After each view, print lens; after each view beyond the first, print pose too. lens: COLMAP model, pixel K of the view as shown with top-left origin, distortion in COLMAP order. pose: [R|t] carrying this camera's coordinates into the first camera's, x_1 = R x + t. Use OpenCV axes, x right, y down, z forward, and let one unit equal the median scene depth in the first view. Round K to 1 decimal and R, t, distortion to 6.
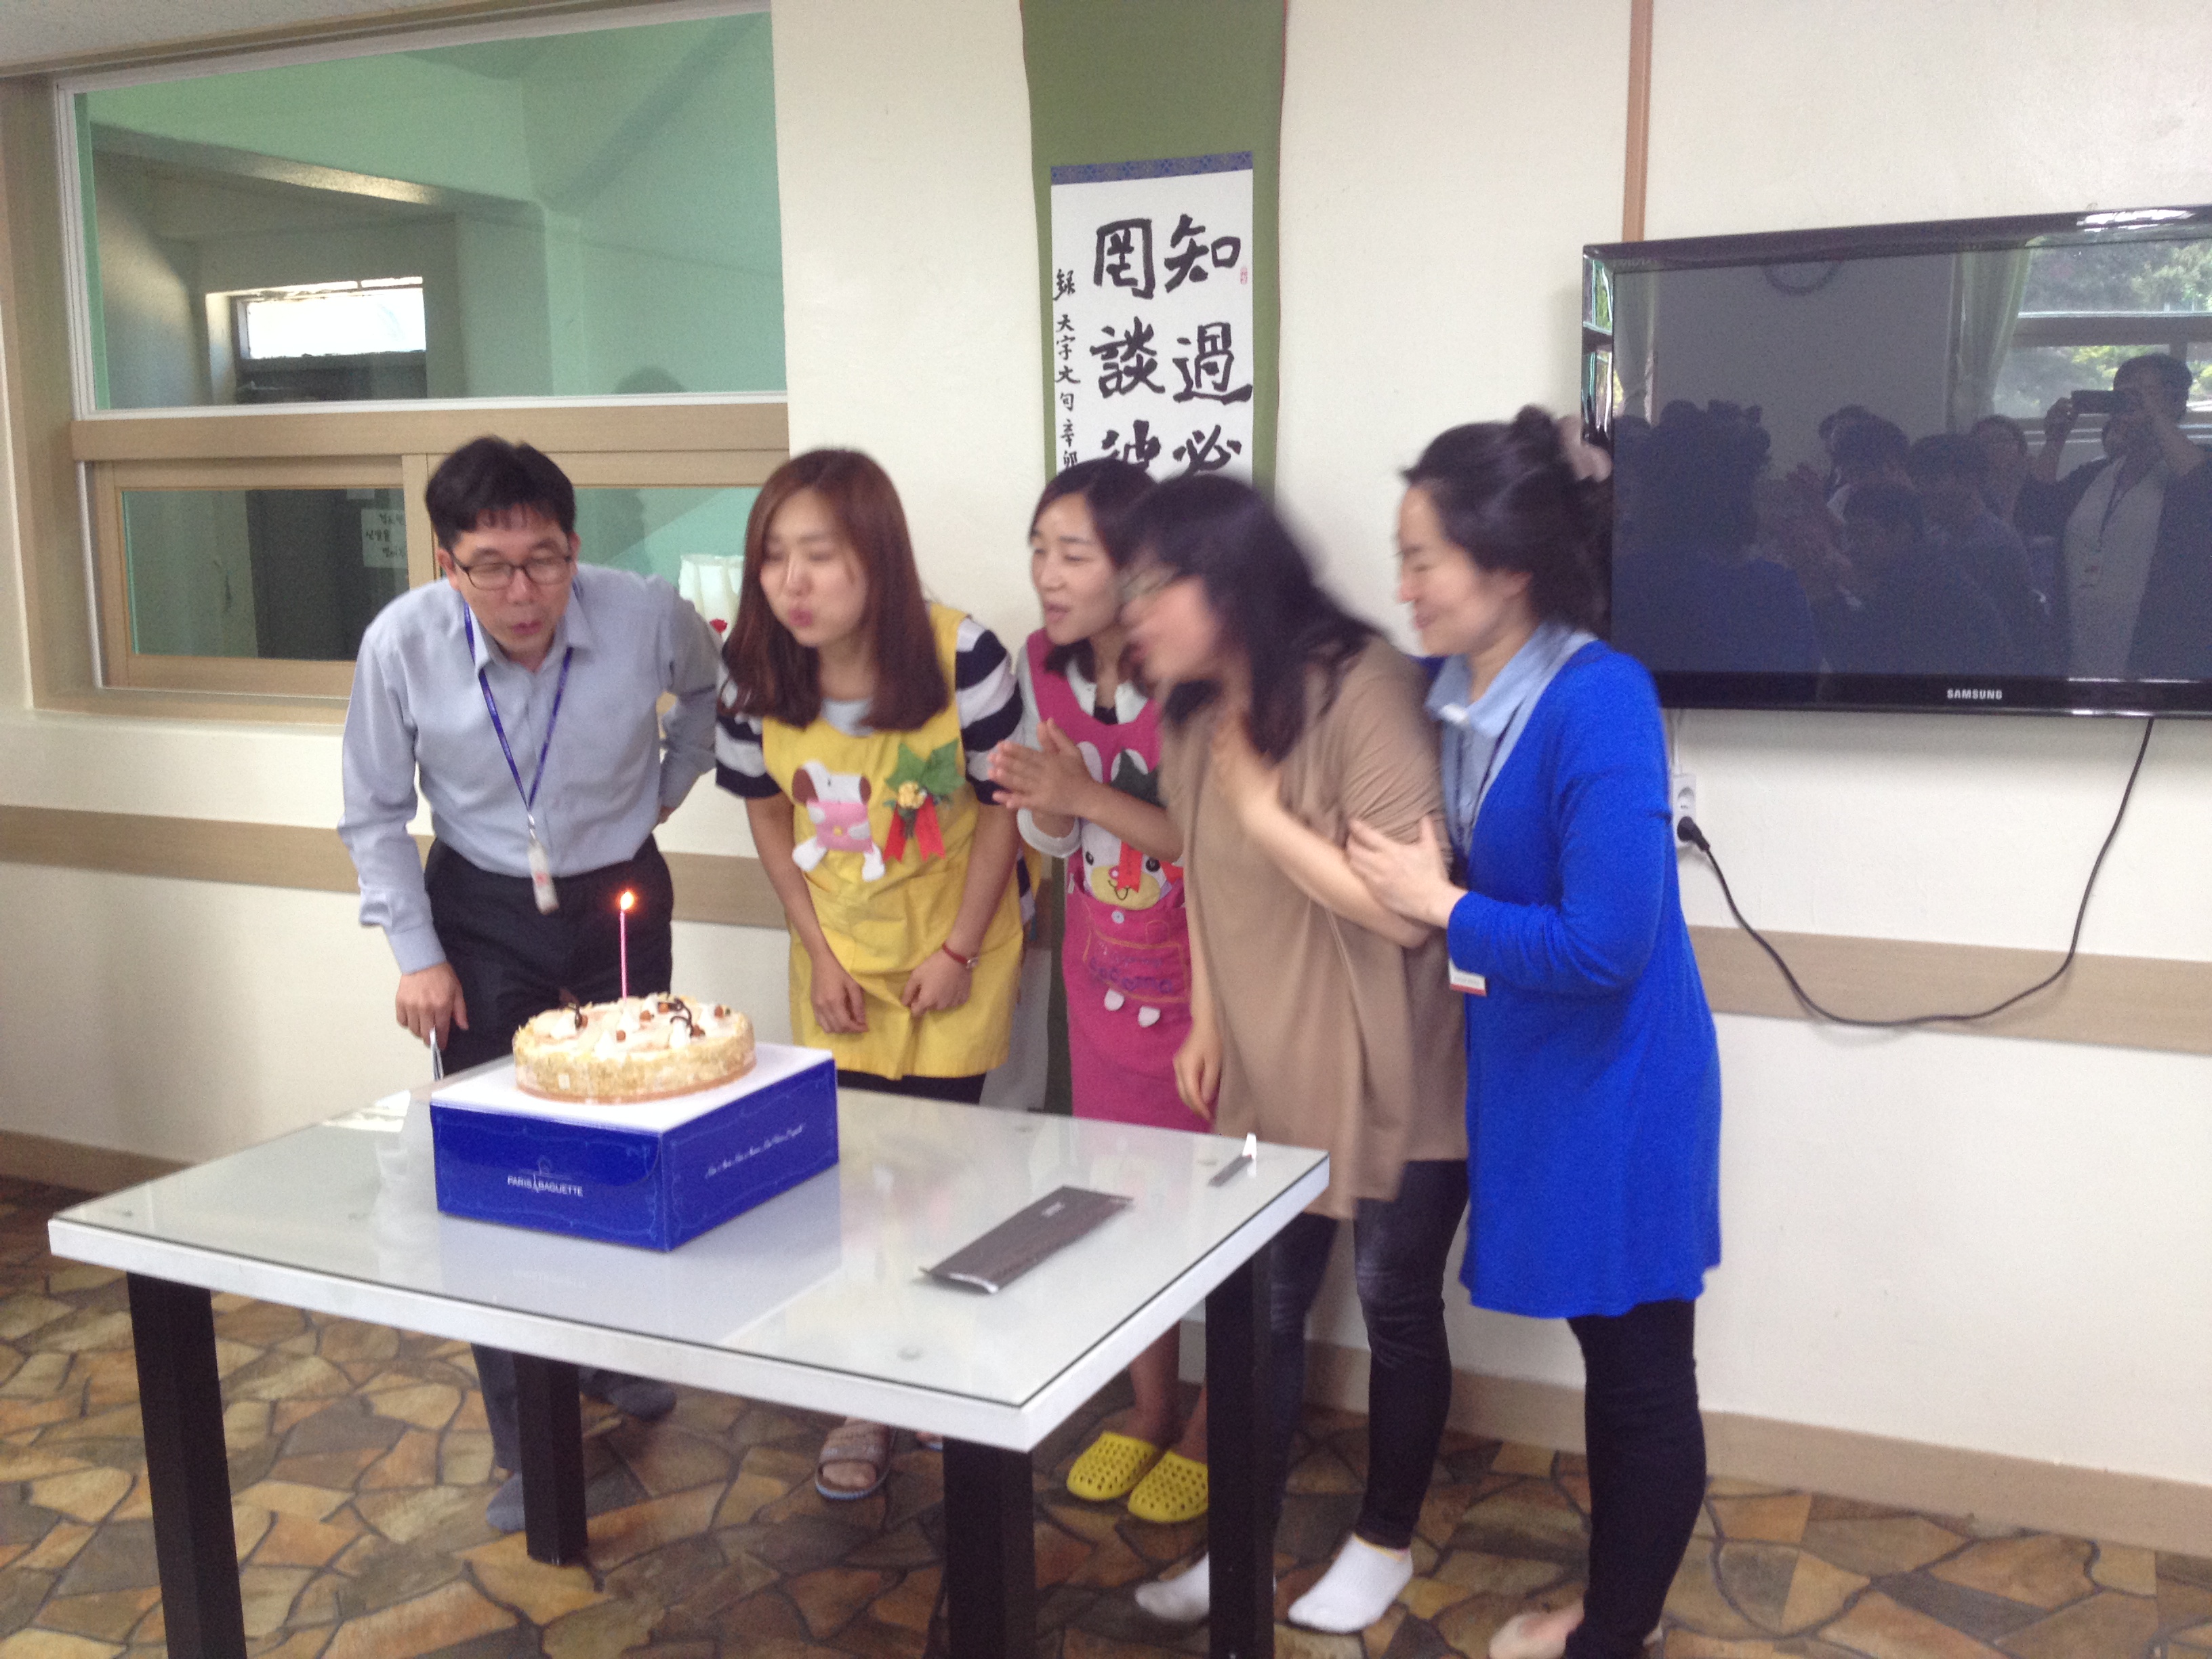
lens RADIAL K [[2087.3, 0, 1123.9], [0, 2087.3, 831.7], [0, 0, 1]] dist [0.186015, -0.457378]
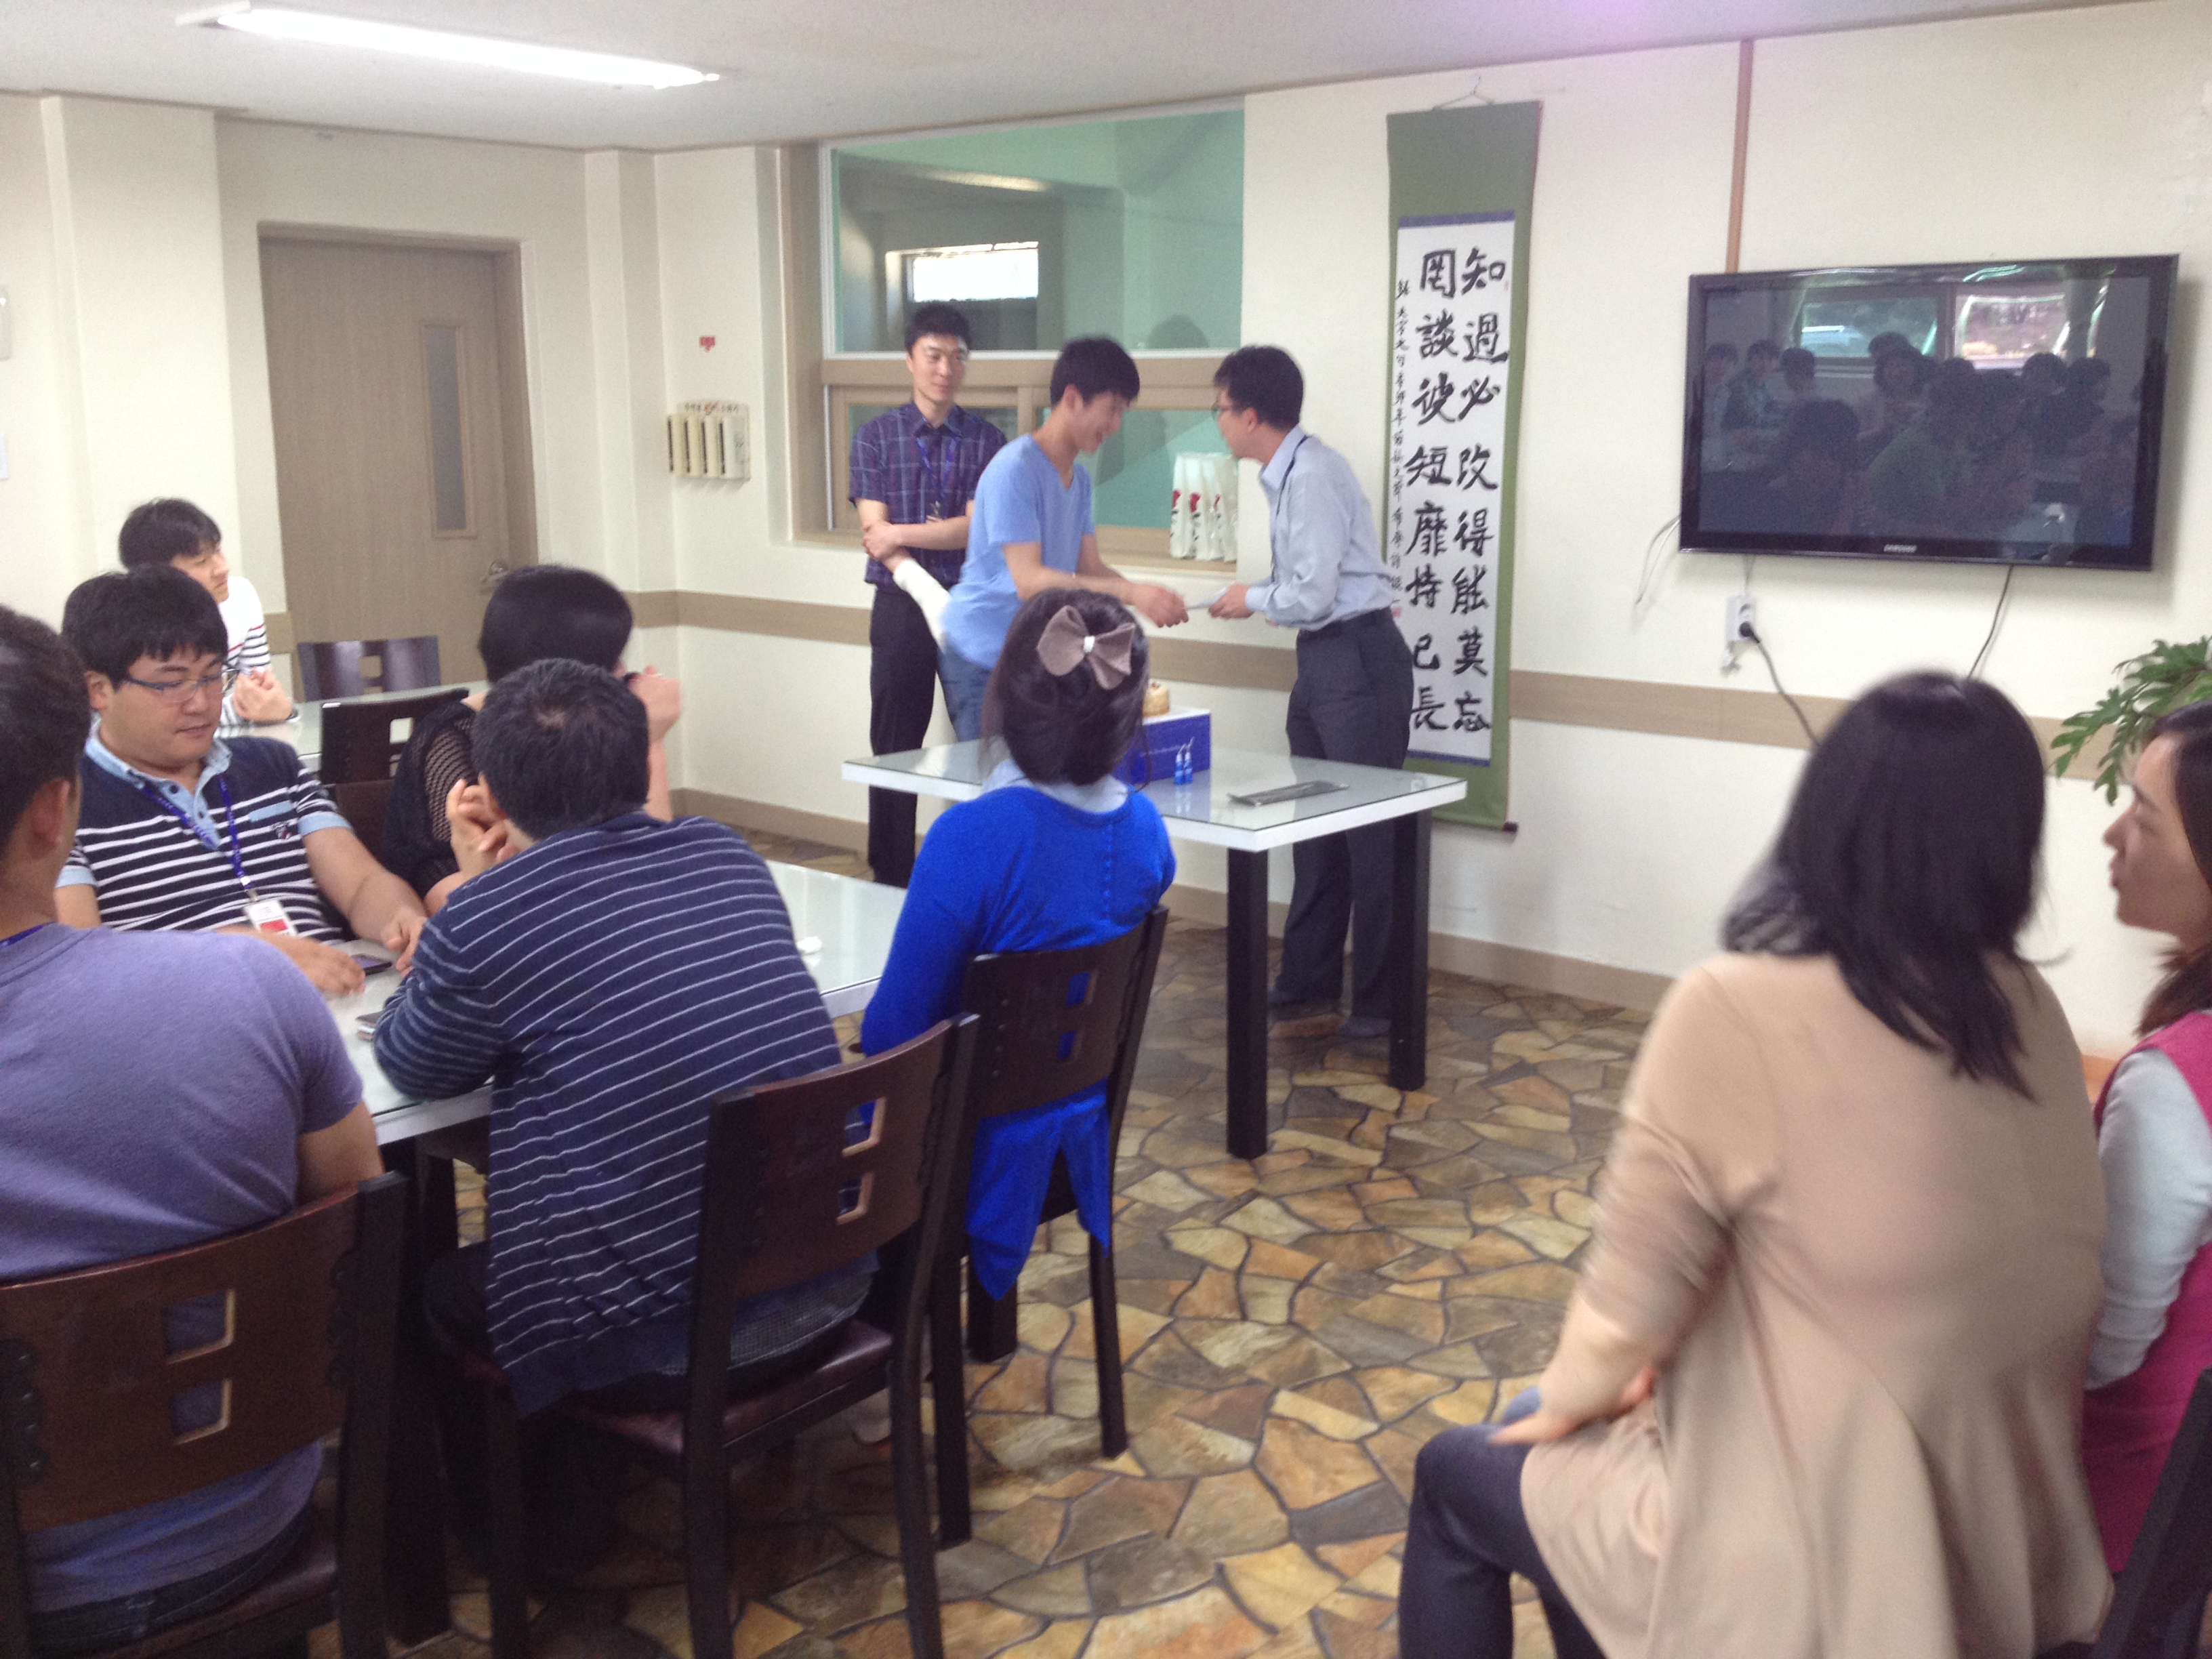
lens RADIAL K [[2087.3, 0, 1123.9], [0, 2087.3, 831.7], [0, 0, 1]] dist [0.186015, -0.457378]
pose [[0.963144, 0.067621, -0.260348, 0.222308], [-0.055643, 0.997037, 0.053114, 0.088184], [0.263168, -0.036669, 0.964053, -0.669287]]
